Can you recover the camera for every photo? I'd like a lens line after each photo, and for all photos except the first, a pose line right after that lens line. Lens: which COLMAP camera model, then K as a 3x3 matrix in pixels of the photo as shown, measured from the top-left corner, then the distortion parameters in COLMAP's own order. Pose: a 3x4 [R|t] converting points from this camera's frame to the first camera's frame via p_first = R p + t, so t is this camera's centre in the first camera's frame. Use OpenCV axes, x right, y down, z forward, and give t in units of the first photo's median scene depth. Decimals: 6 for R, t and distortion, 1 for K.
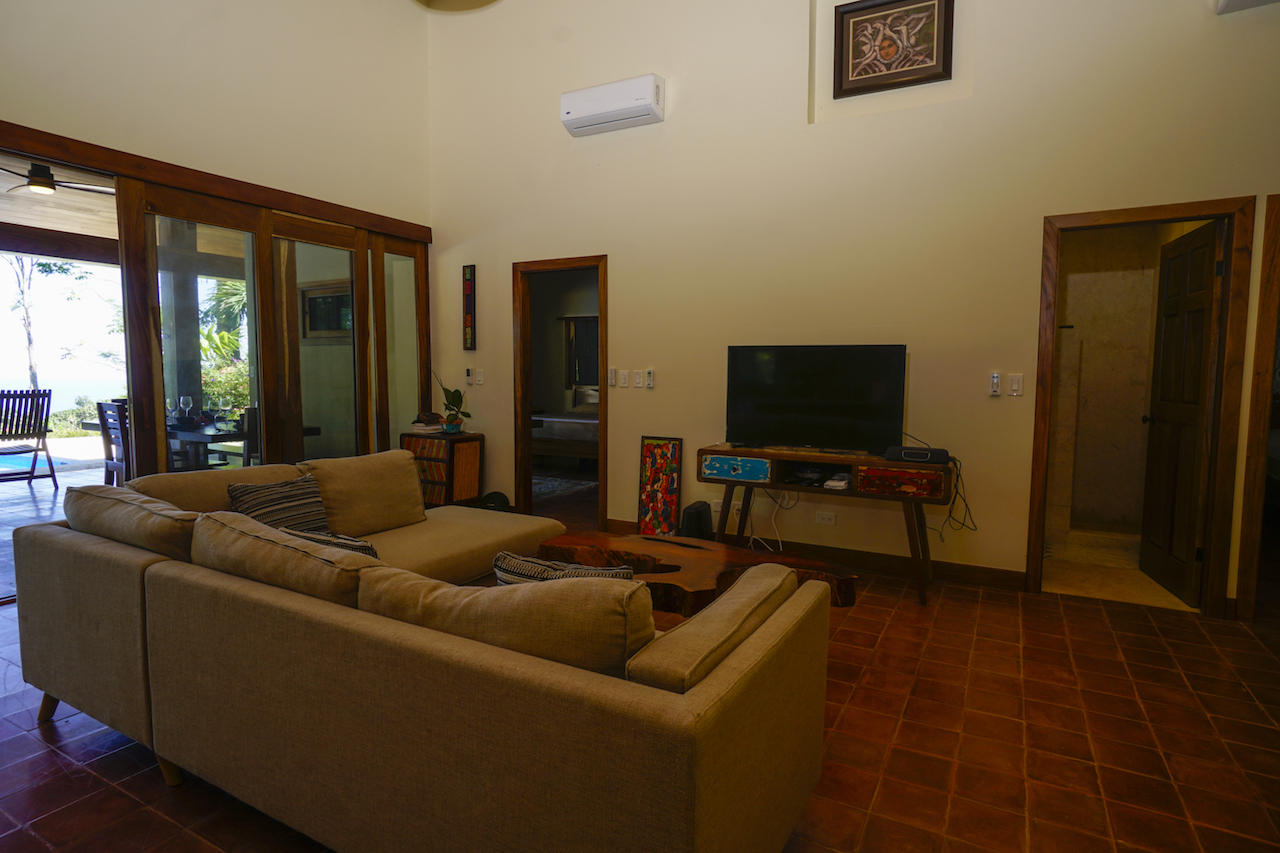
lens RADIAL K [[680.6, 0, 633.4], [0, 680.6, 424.2], [0, 0, 1]] dist [-0.016152, 0.001505]
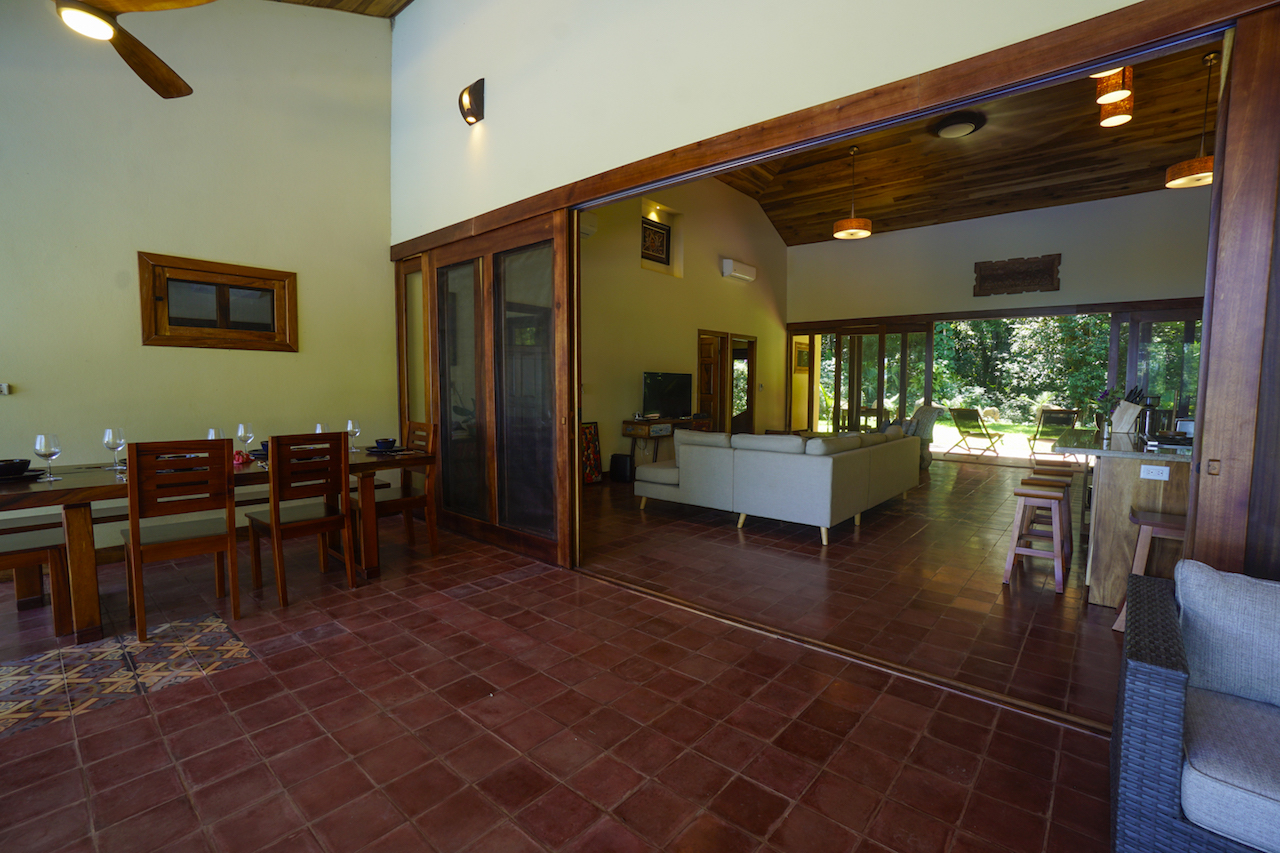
lens RADIAL K [[563.7, 0, 658.8], [0, 563.7, 428.1], [0, 0, 1]] dist [-0.040917, 0.006930]
pose [[0.174480, -0.082049, 0.981236, -1.497230], [0.065223, 0.995297, 0.071627, -0.064167], [-0.982498, 0.051502, 0.179011, 0.650933]]
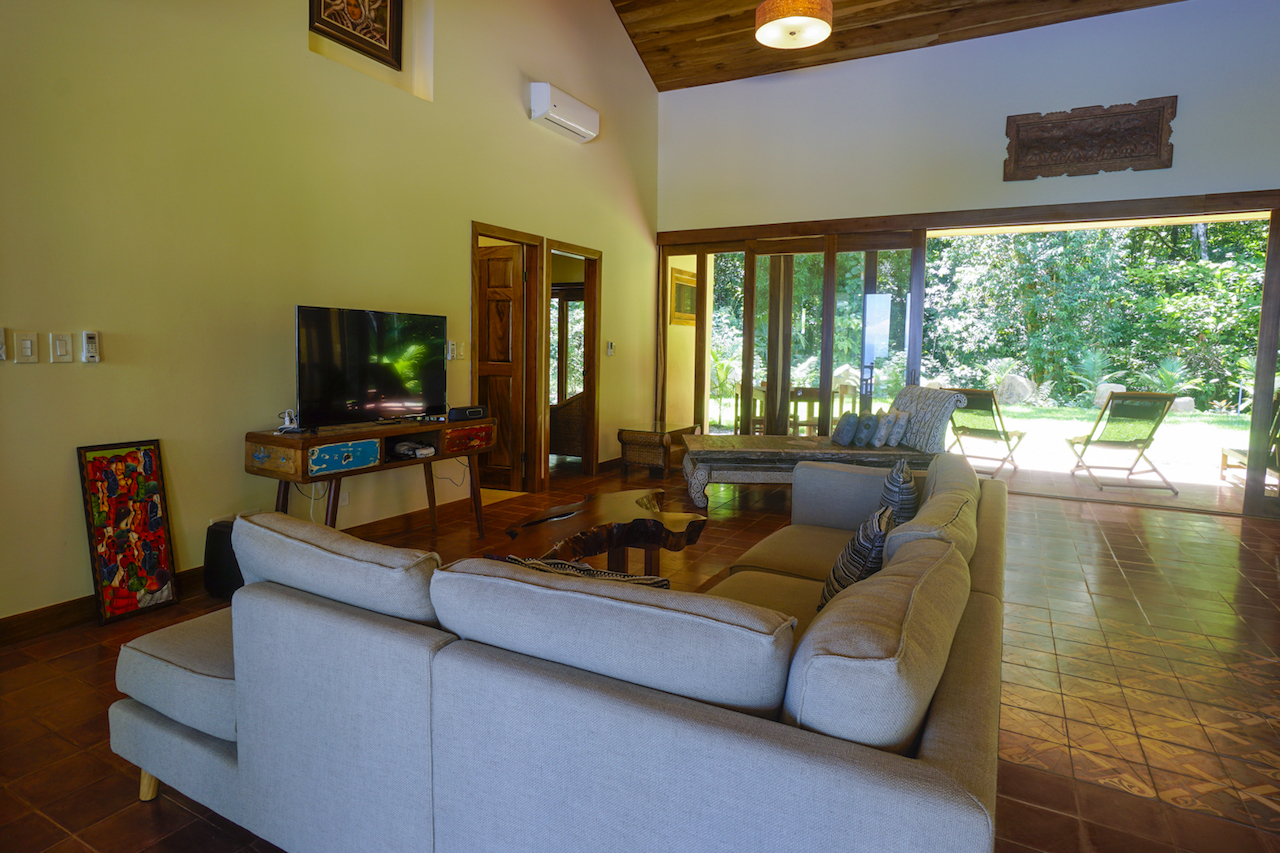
lens RADIAL K [[708.7, 0, 619.9], [0, 708.7, 401.1], [0, 0, 1]] dist [-0.006196, -0.001040]
pose [[-0.002568, -0.084164, 0.996449, -0.667147], [0.055603, 0.994898, 0.084176, -0.053138], [-0.998450, 0.055622, 0.002125, 0.626109]]
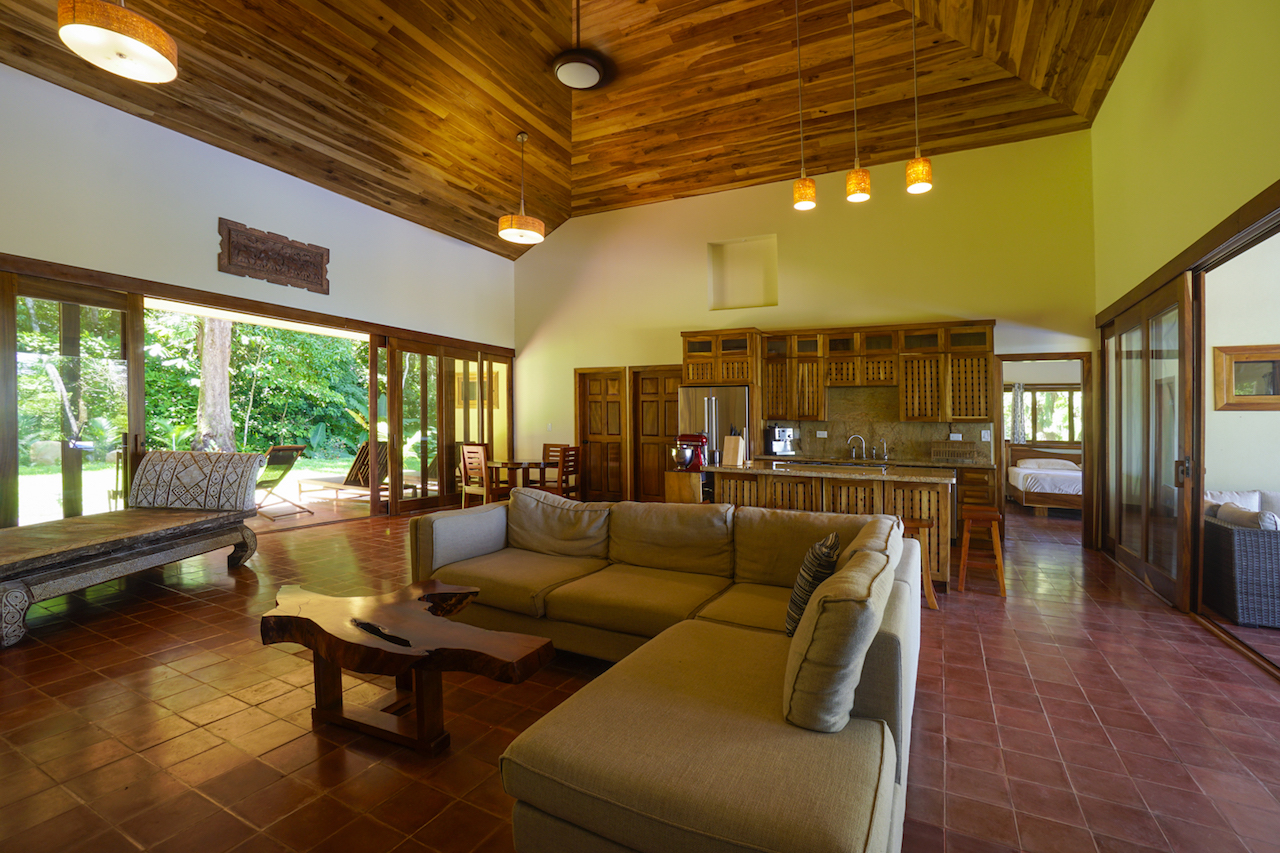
lens RADIAL K [[563.7, 0, 667.0], [0, 563.7, 429.9], [0, 0, 1]] dist [-0.040917, 0.006930]
pose [[-0.997470, -0.022872, -0.067313, -0.198289], [-0.028395, 0.996205, 0.082279, -0.095904], [0.065175, 0.083982, -0.994334, 1.192085]]
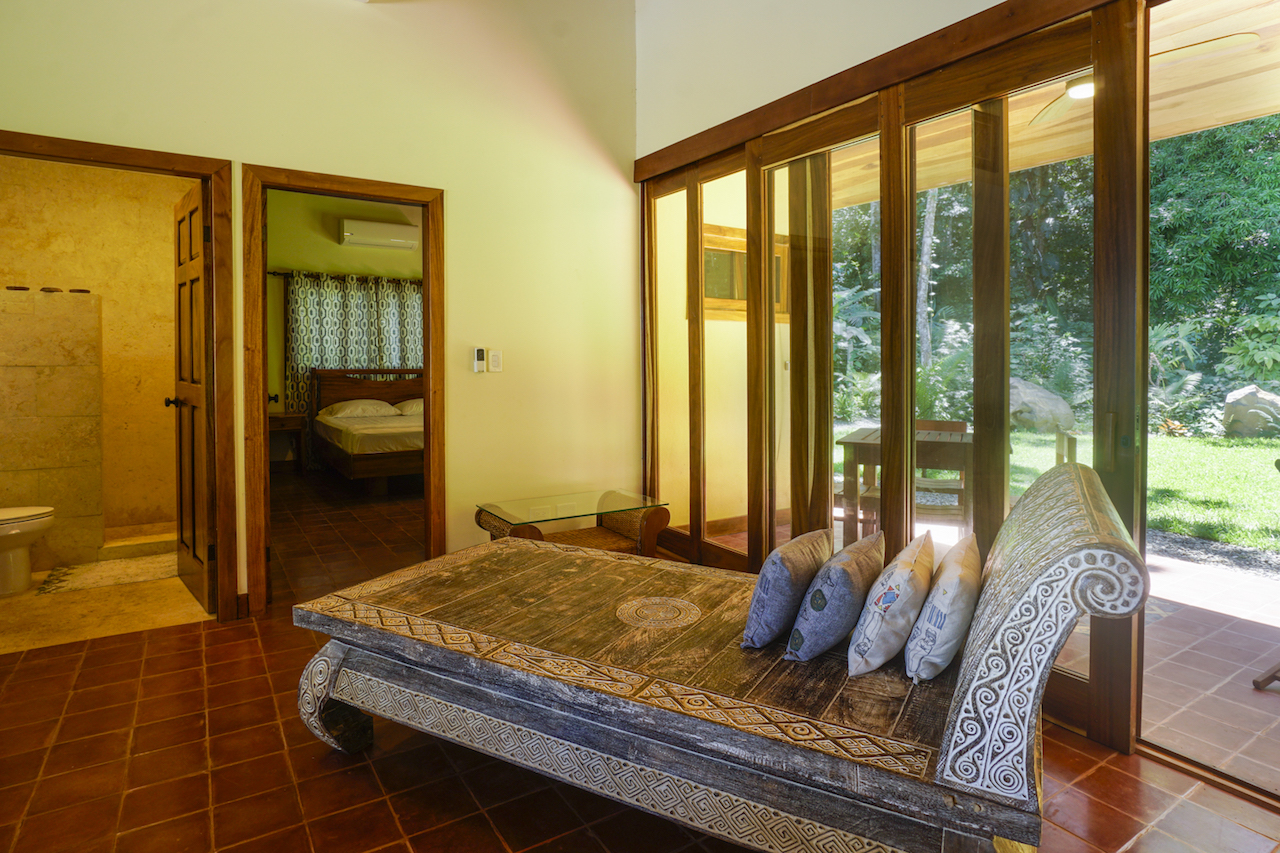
lens RADIAL K [[680.6, 0, 626.9], [0, 680.6, 365.5], [0, 0, 1]] dist [-0.016152, 0.001505]
pose [[0.472797, -0.012024, 0.881089, 0.268118], [0.059328, 0.998072, -0.018215, -0.003203], [-0.879172, 0.060885, 0.472599, 0.063263]]
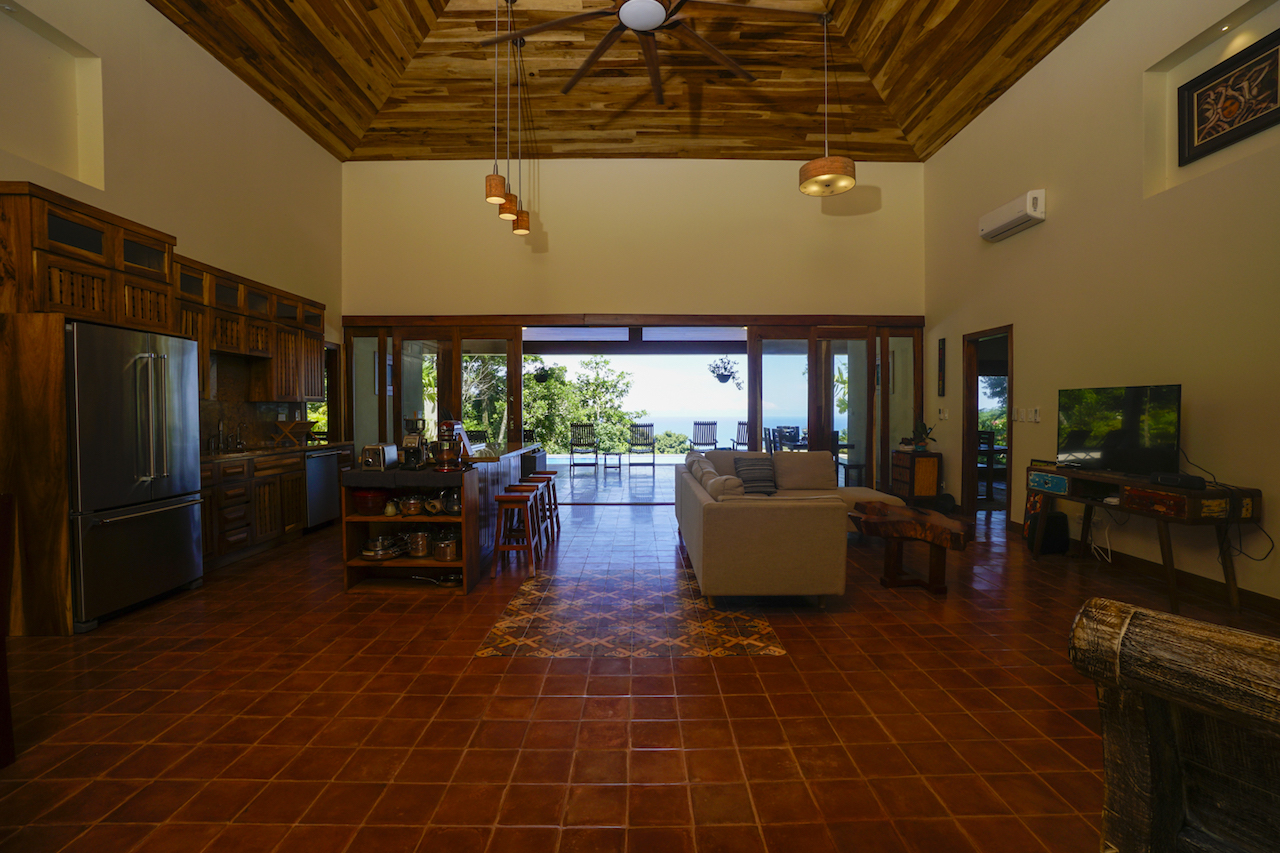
lens RADIAL K [[563.7, 0, 647.5], [0, 563.7, 424.3], [0, 0, 1]] dist [-0.040917, 0.006930]
pose [[0.499703, 0.011683, -0.866118, 0.649150], [-0.060104, 0.997967, -0.021216, 0.020801], [0.864109, 0.062659, 0.499389, -0.192396]]
